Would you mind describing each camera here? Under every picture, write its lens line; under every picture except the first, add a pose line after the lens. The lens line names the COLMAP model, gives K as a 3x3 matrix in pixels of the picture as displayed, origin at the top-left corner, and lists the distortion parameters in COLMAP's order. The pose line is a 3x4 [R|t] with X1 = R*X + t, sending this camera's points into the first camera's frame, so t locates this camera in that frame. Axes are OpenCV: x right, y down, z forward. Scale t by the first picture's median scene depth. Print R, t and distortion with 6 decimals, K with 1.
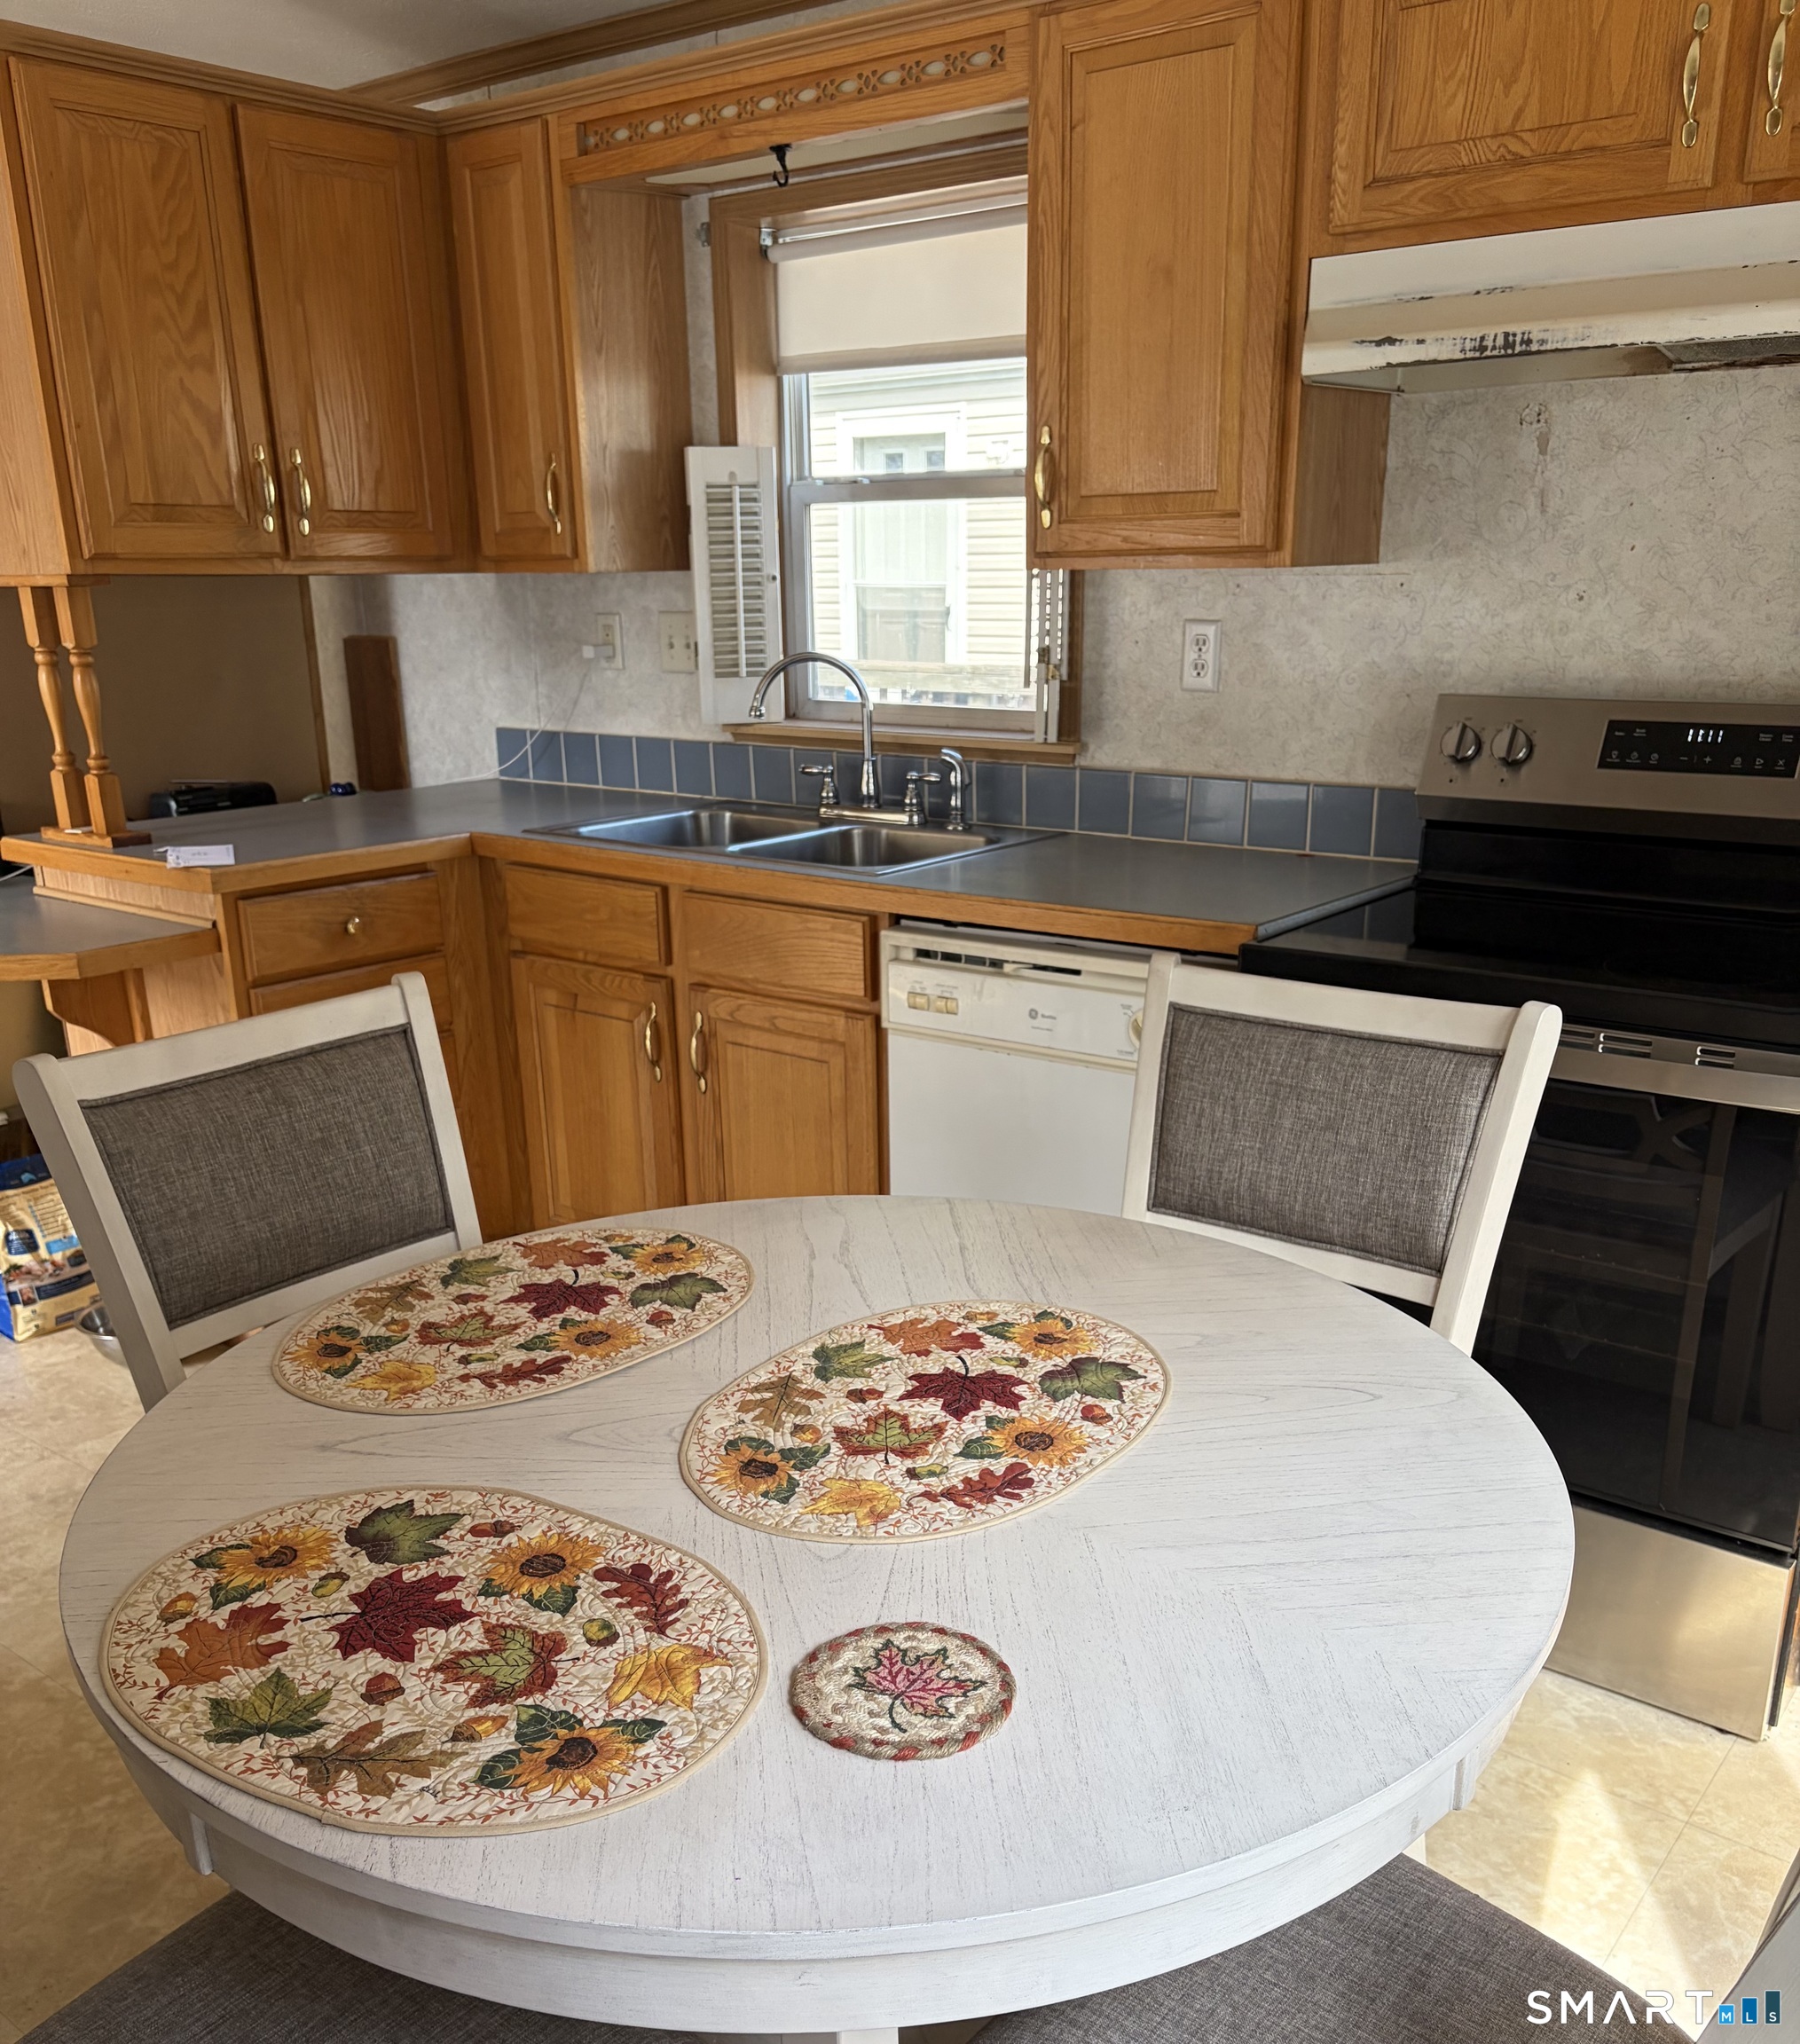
lens RADIAL K [[1853.5, 0, 901.7], [0, 1853.5, 1184.4], [0, 0, 1]] dist [0.033032, -0.001126]
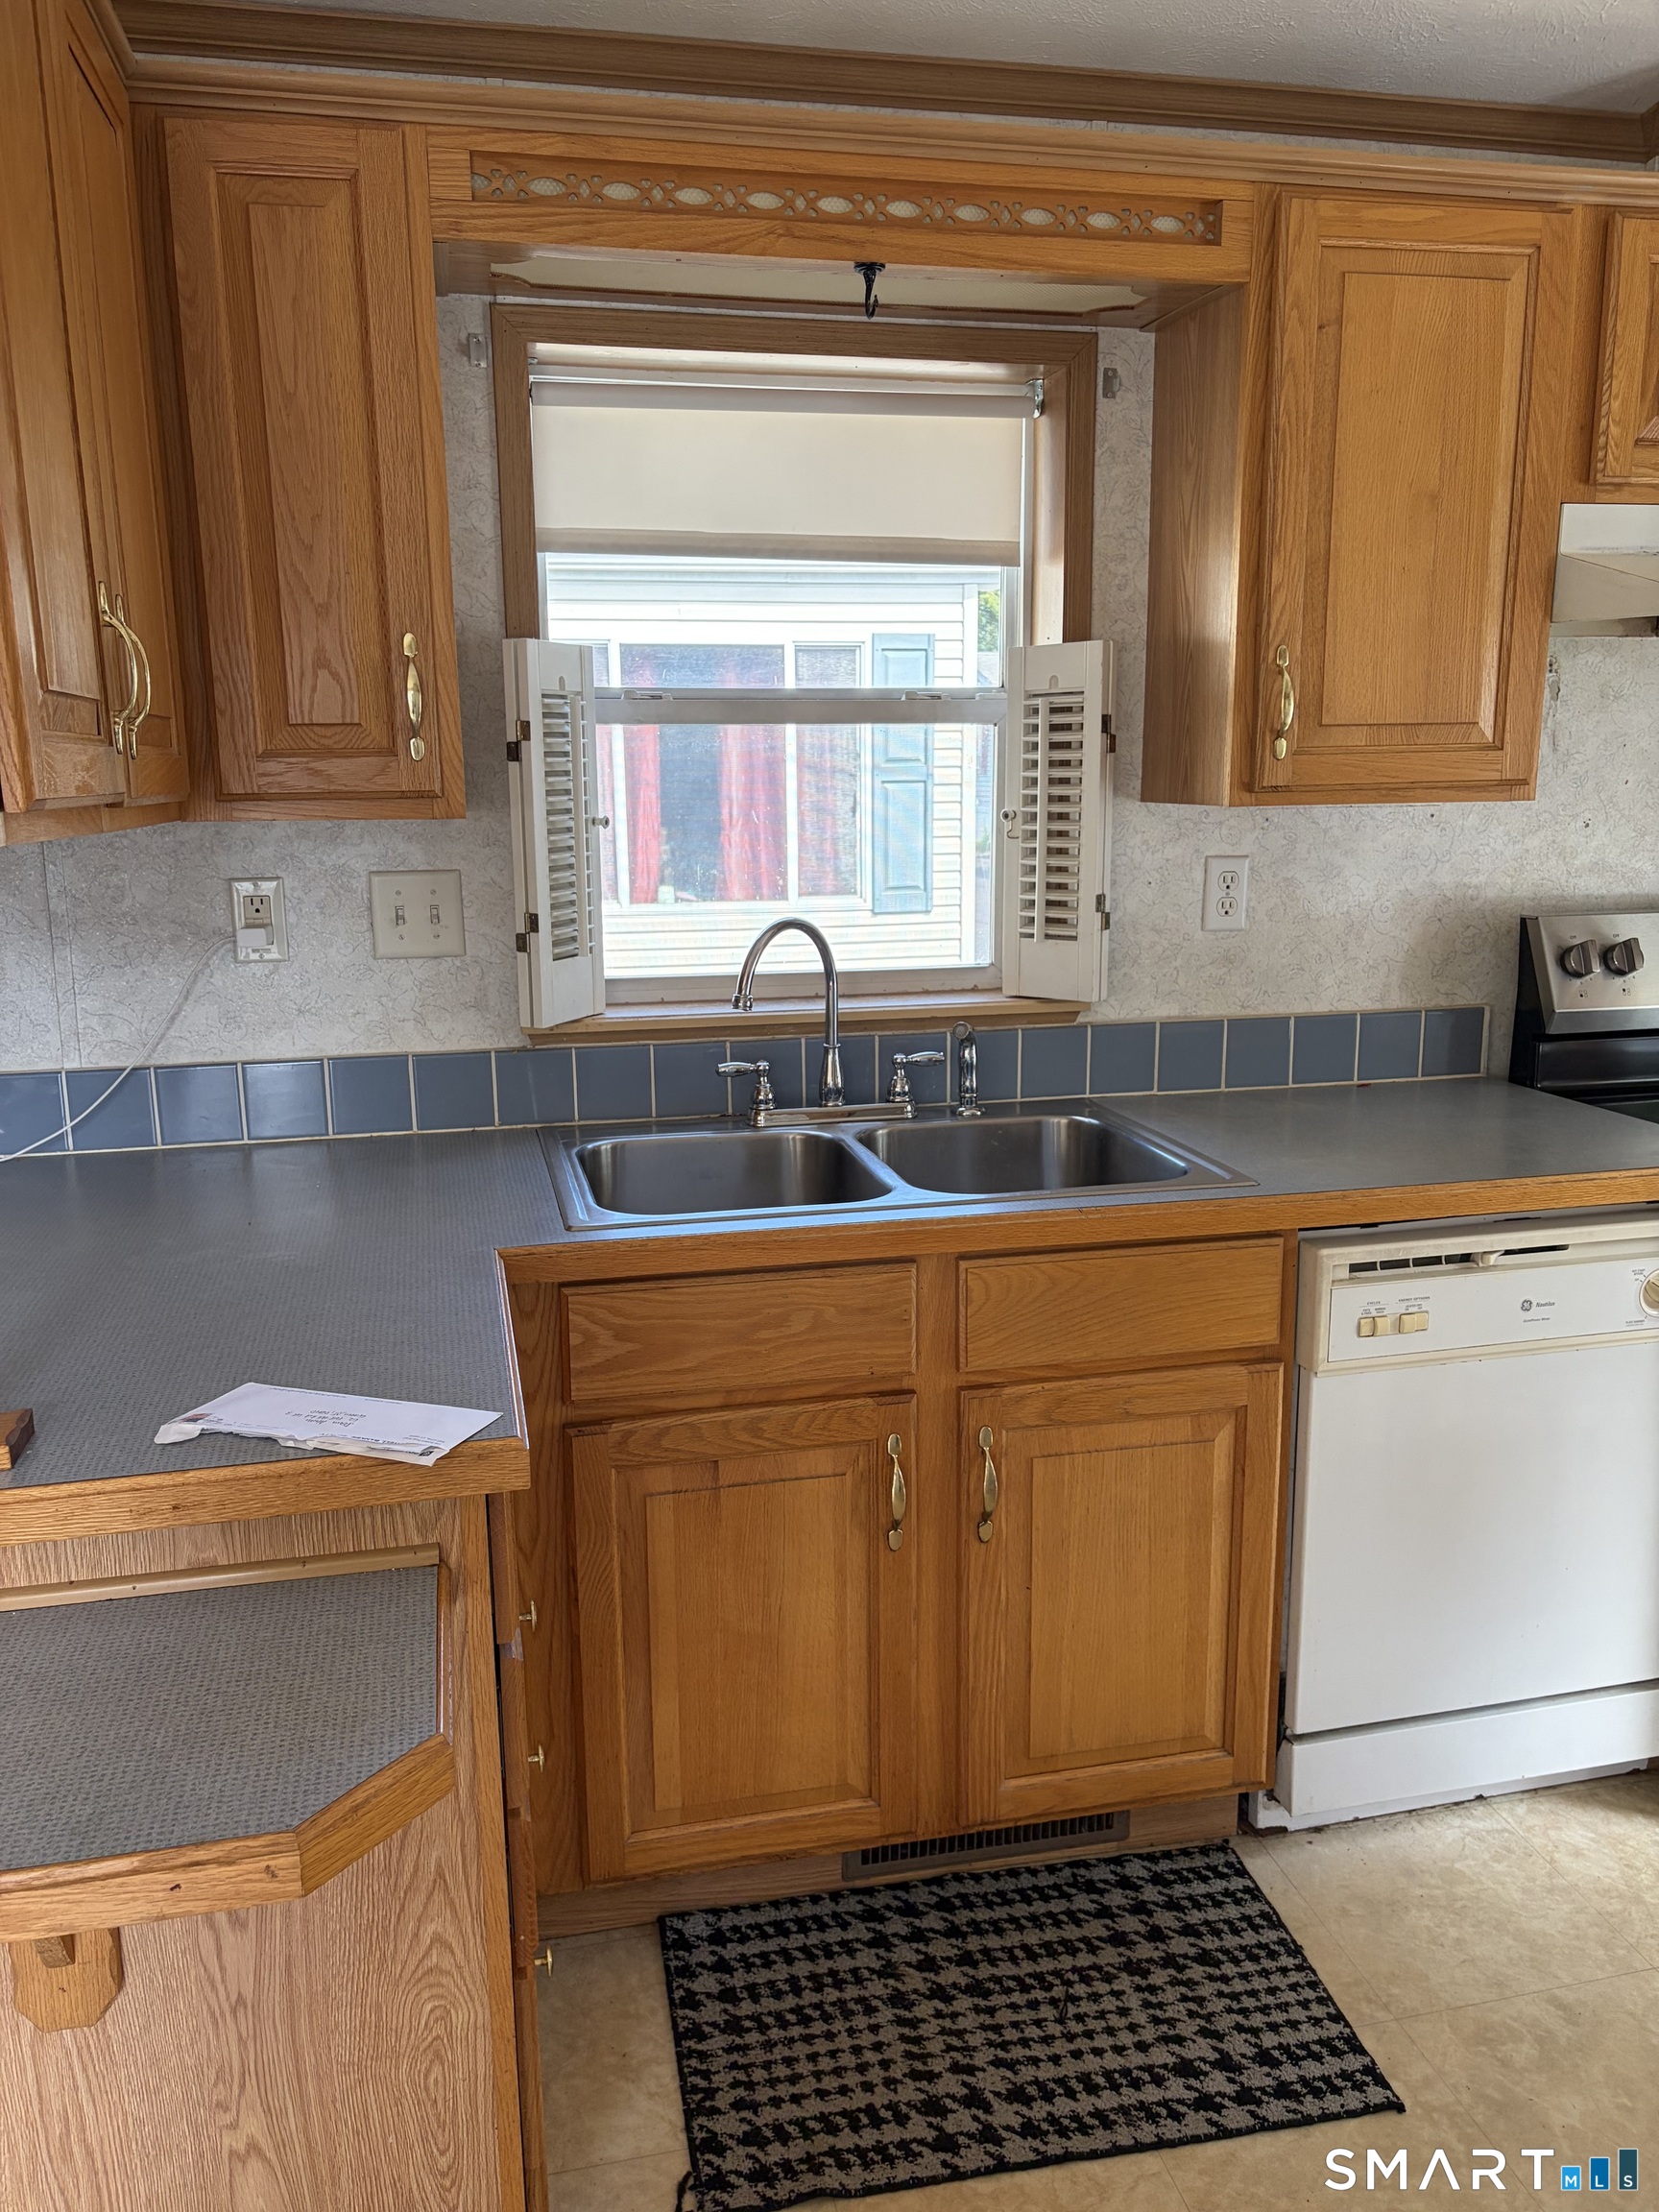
lens RADIAL K [[1667.7, 0, 829.5], [0, 1667.7, 1106.0], [0, 0, 1]] dist [0.026595, 0.000153]
pose [[0.626118, -0.149001, 0.765359, -0.706675], [0.251862, 0.967602, -0.017668, -0.248436], [-0.737930, 0.203827, 0.643361, 0.724727]]
